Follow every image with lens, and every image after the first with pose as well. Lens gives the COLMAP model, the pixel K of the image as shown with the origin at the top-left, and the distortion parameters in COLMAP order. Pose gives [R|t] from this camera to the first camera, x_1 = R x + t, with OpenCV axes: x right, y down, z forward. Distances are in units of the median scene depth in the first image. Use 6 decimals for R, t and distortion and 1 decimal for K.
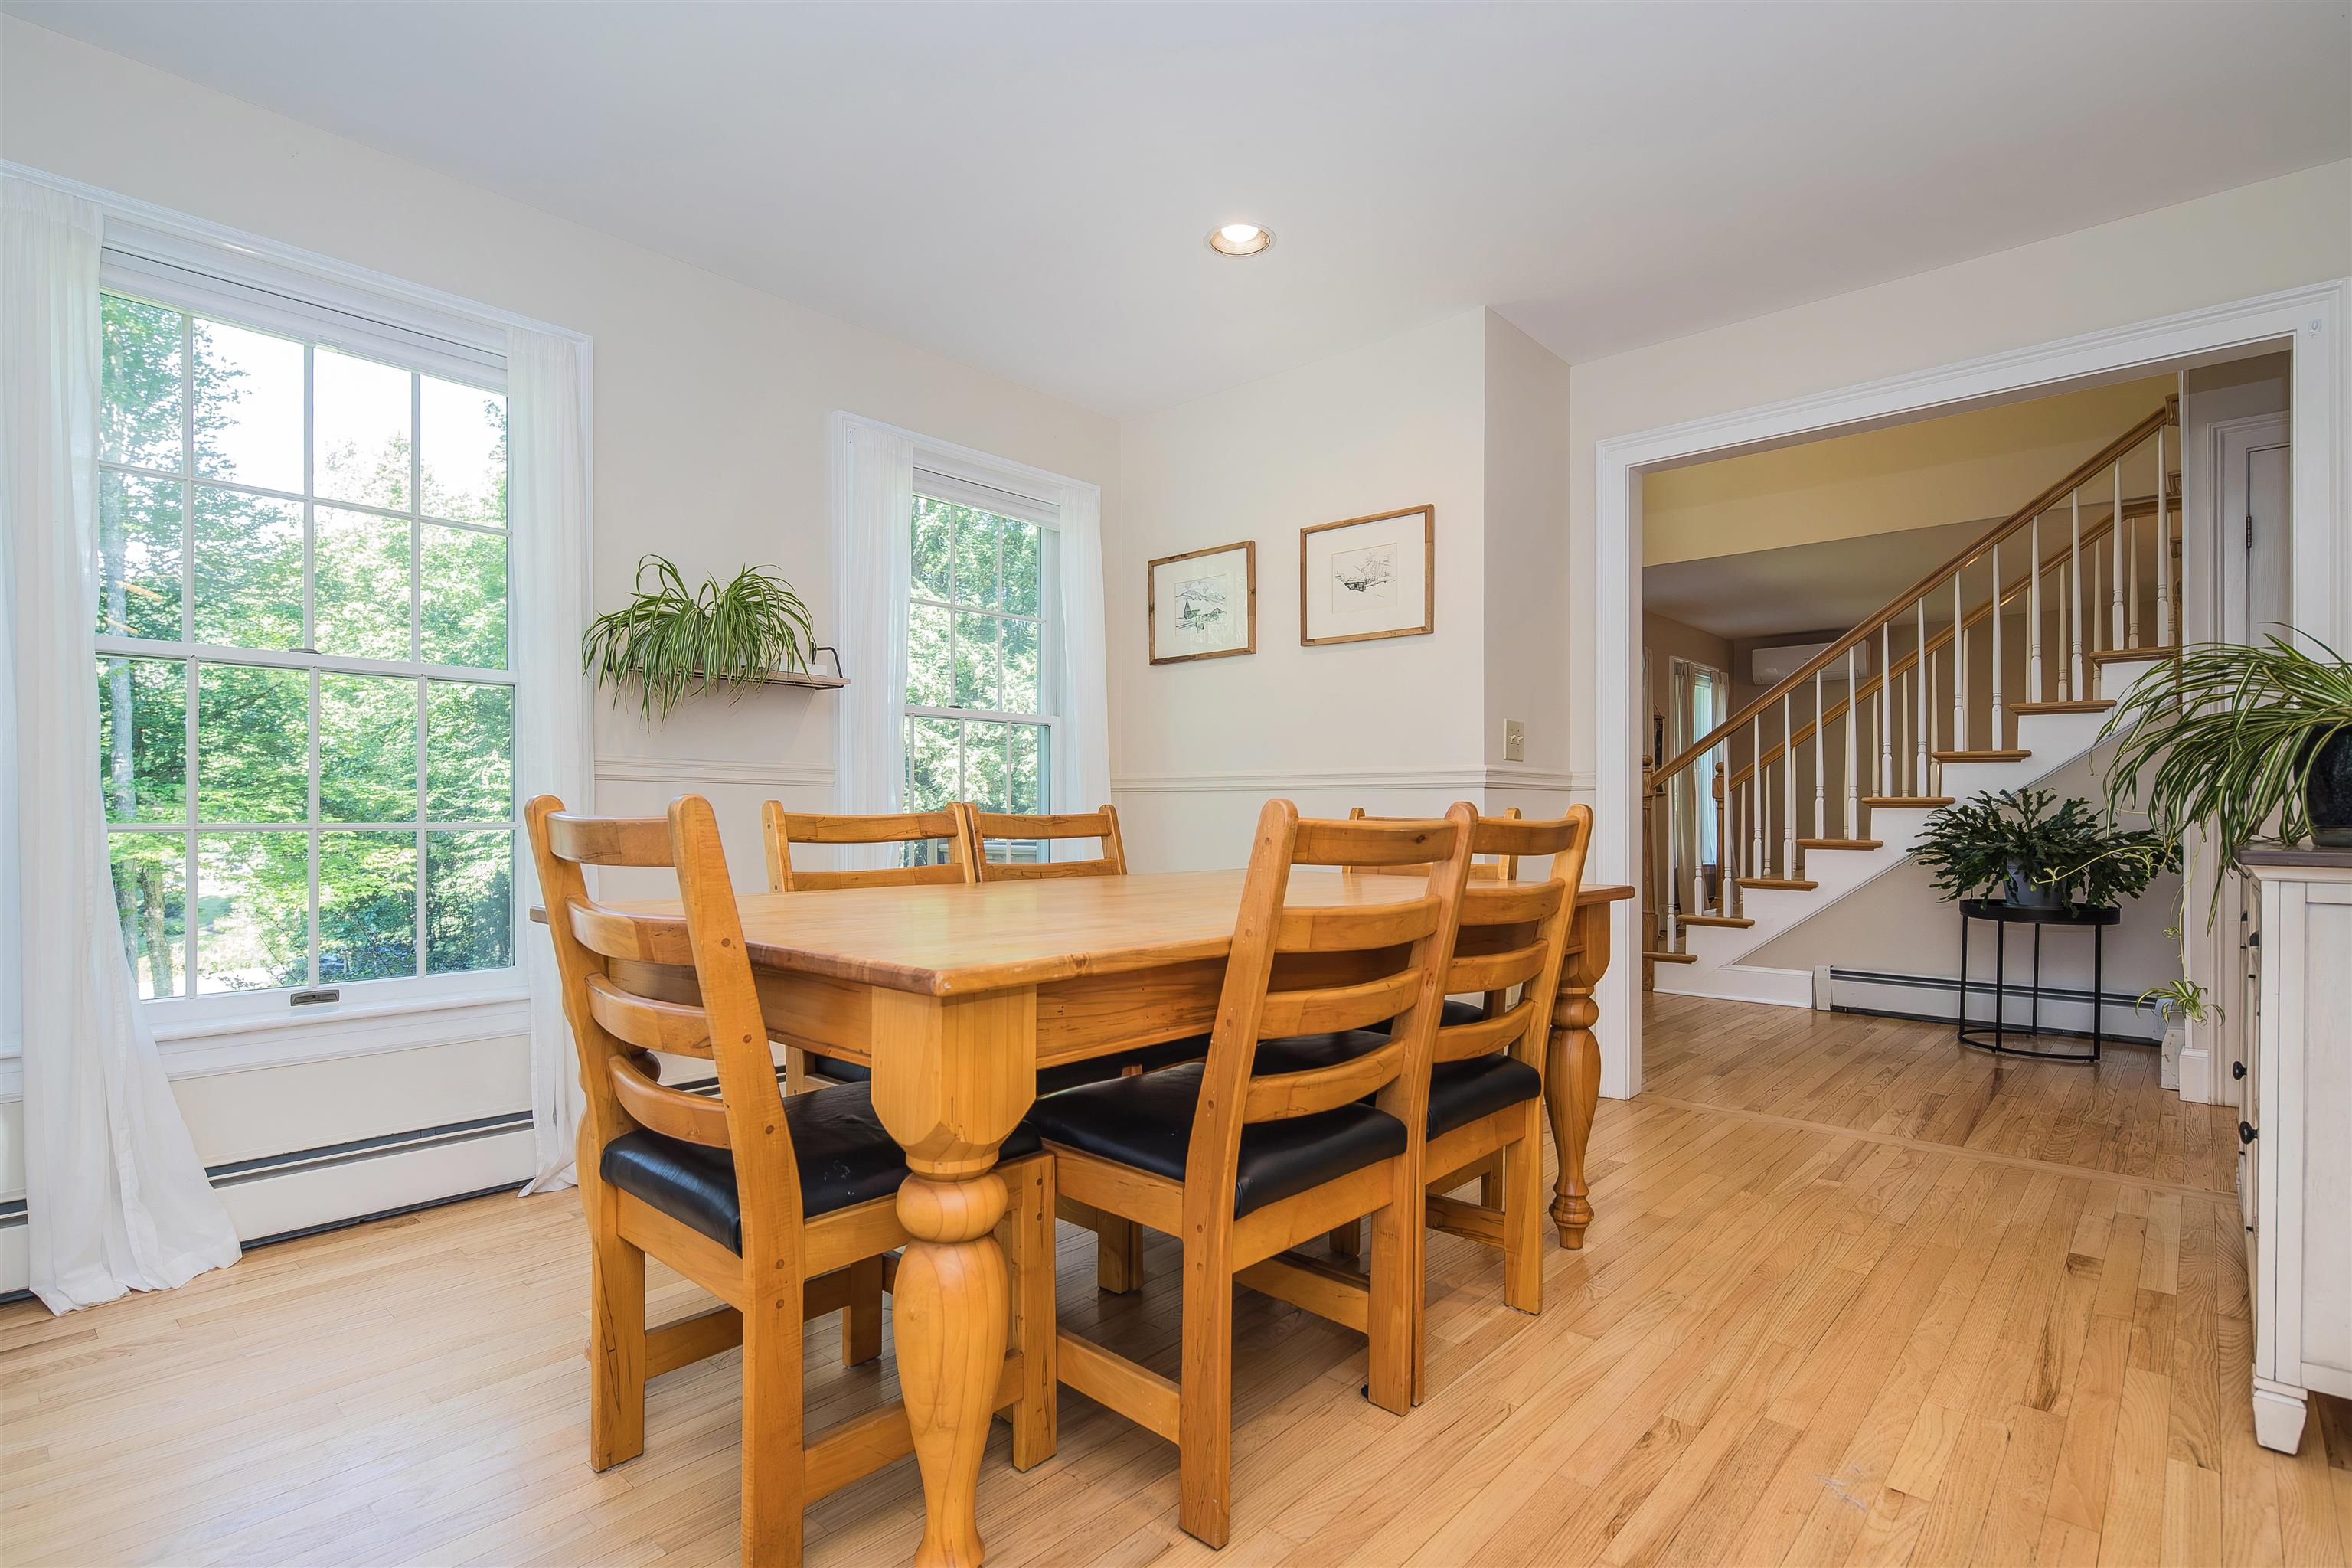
lens RADIAL K [[1137.0, 0, 1176.7], [0, 1137.0, 814.7], [0, 0, 1]] dist [0.012724, 0.000142]
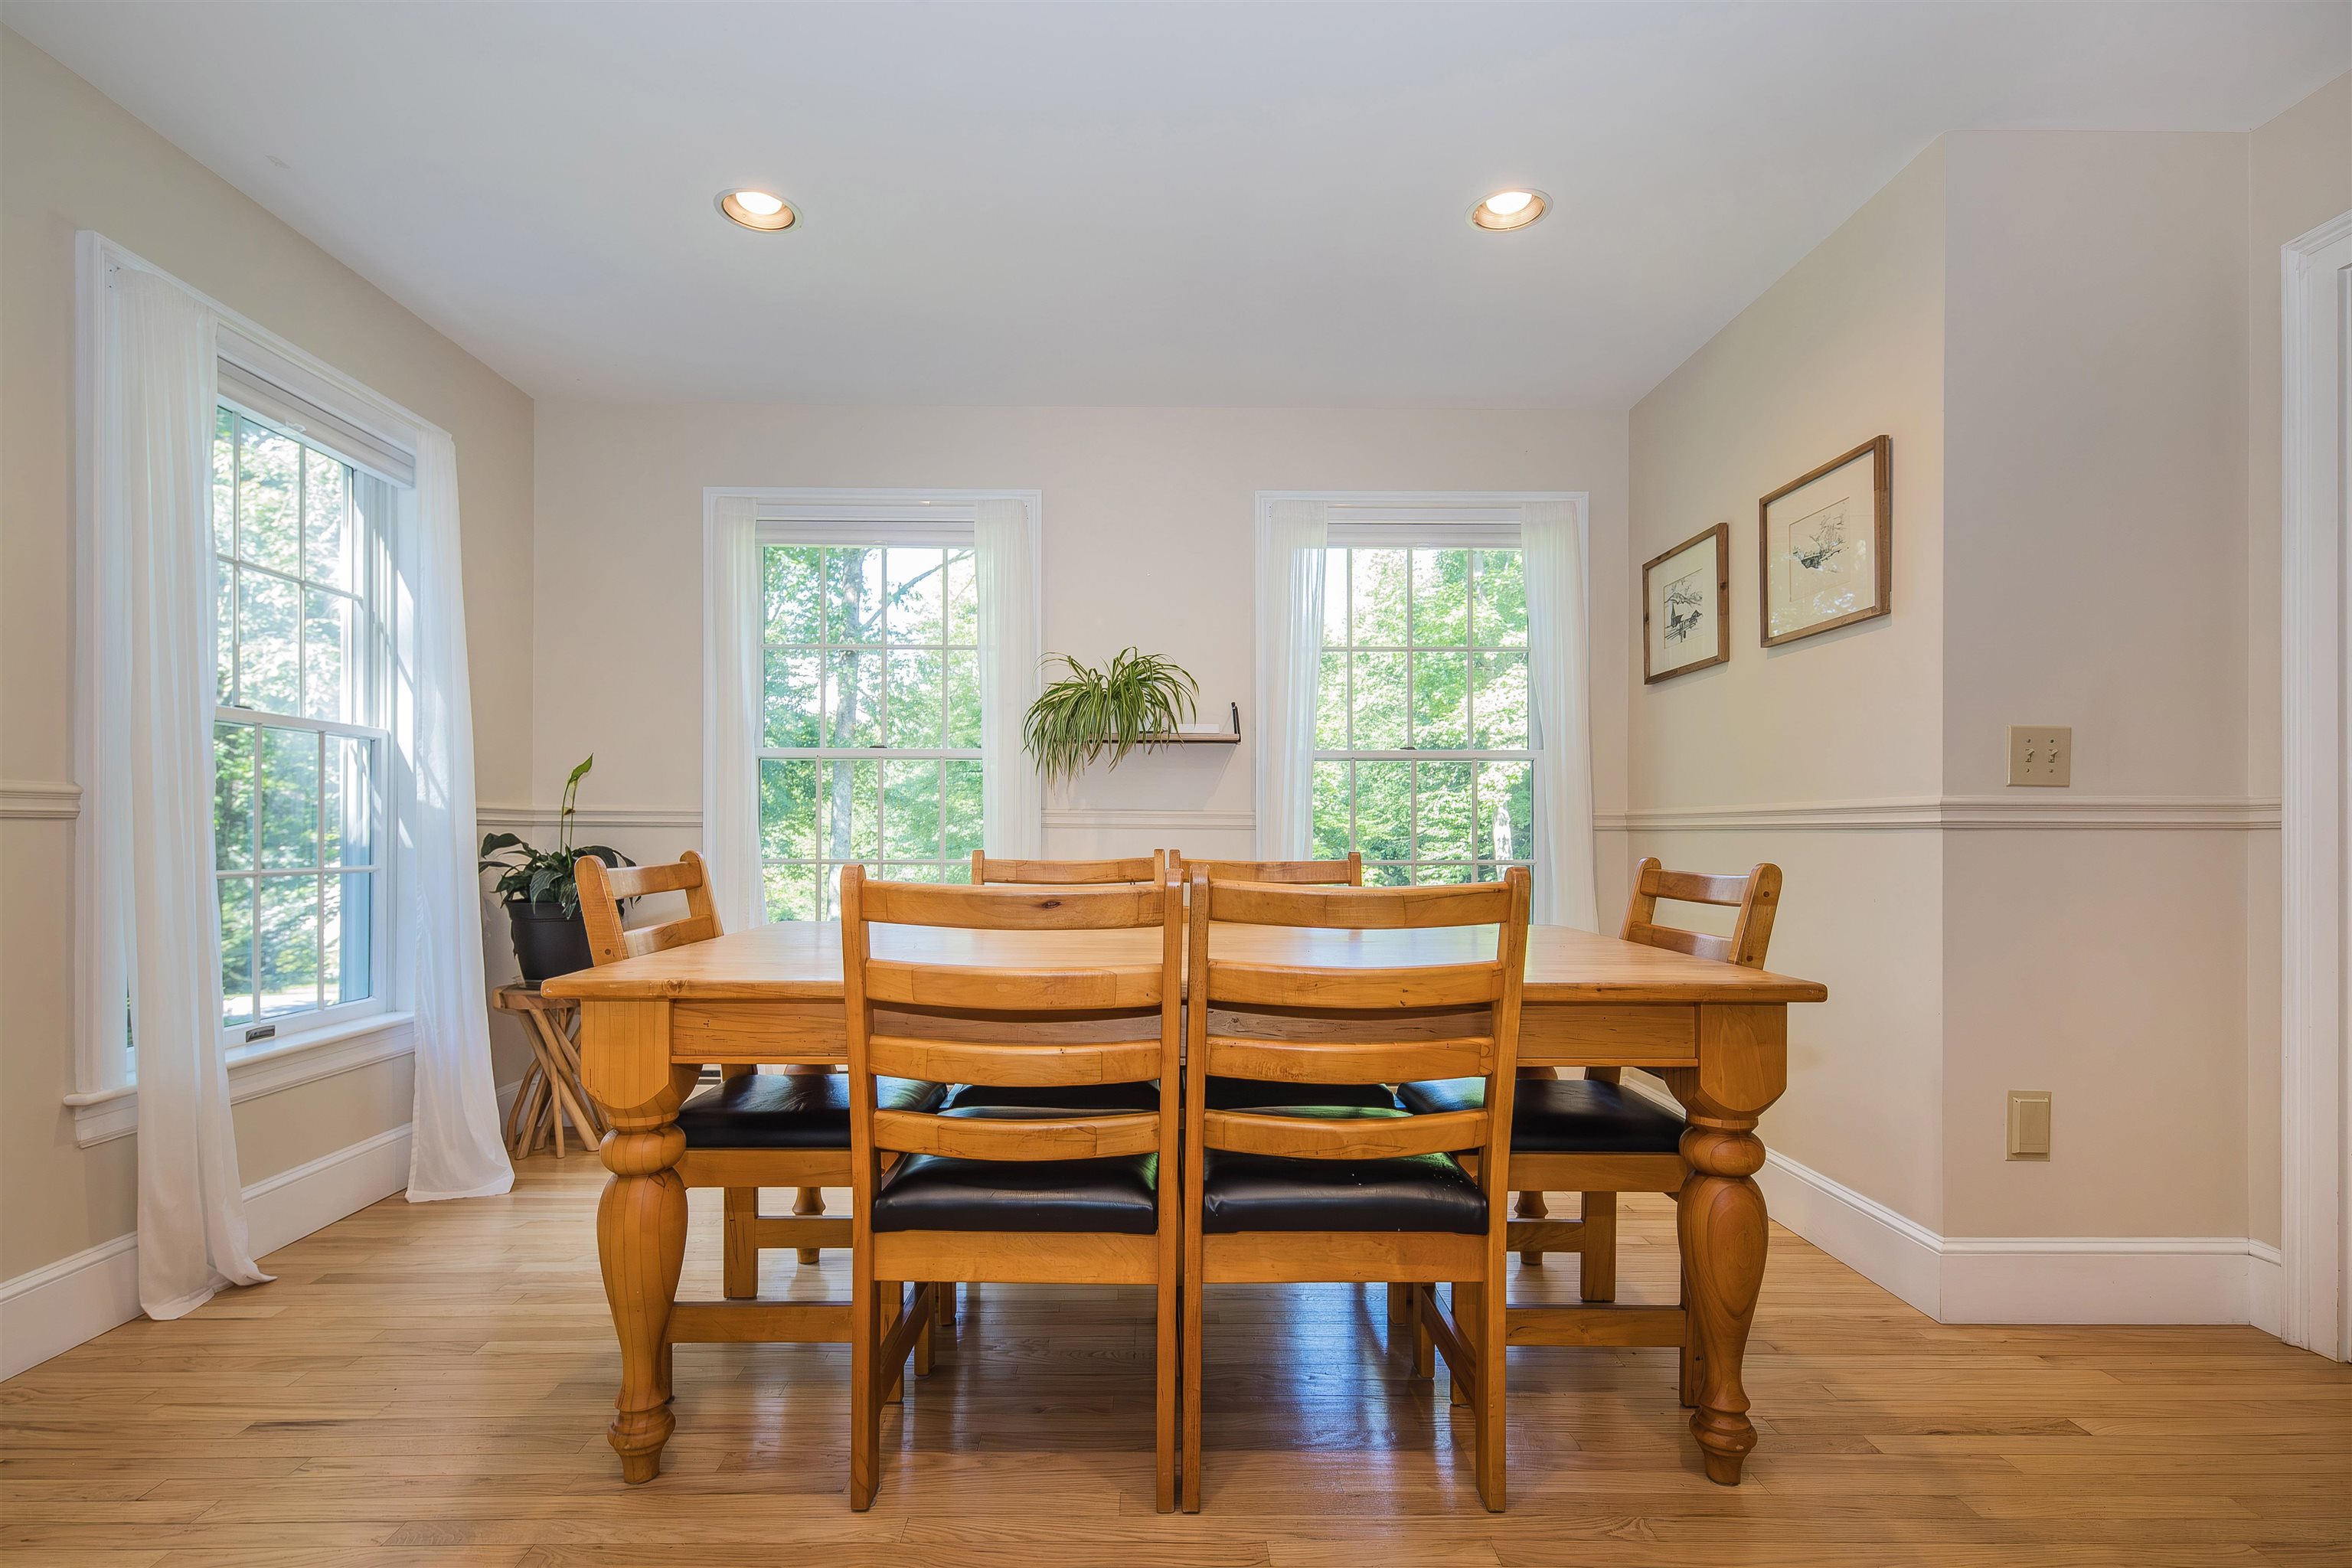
lens RADIAL K [[1130.9, 0, 1172.1], [0, 1130.9, 829.9], [0, 0, 1]] dist [0.001988, 0.000526]
pose [[0.680375, -0.002230, -0.732860, 0.442747], [-0.003894, 0.999970, -0.006658, -0.016300], [0.732853, 0.007384, 0.680346, 0.180479]]
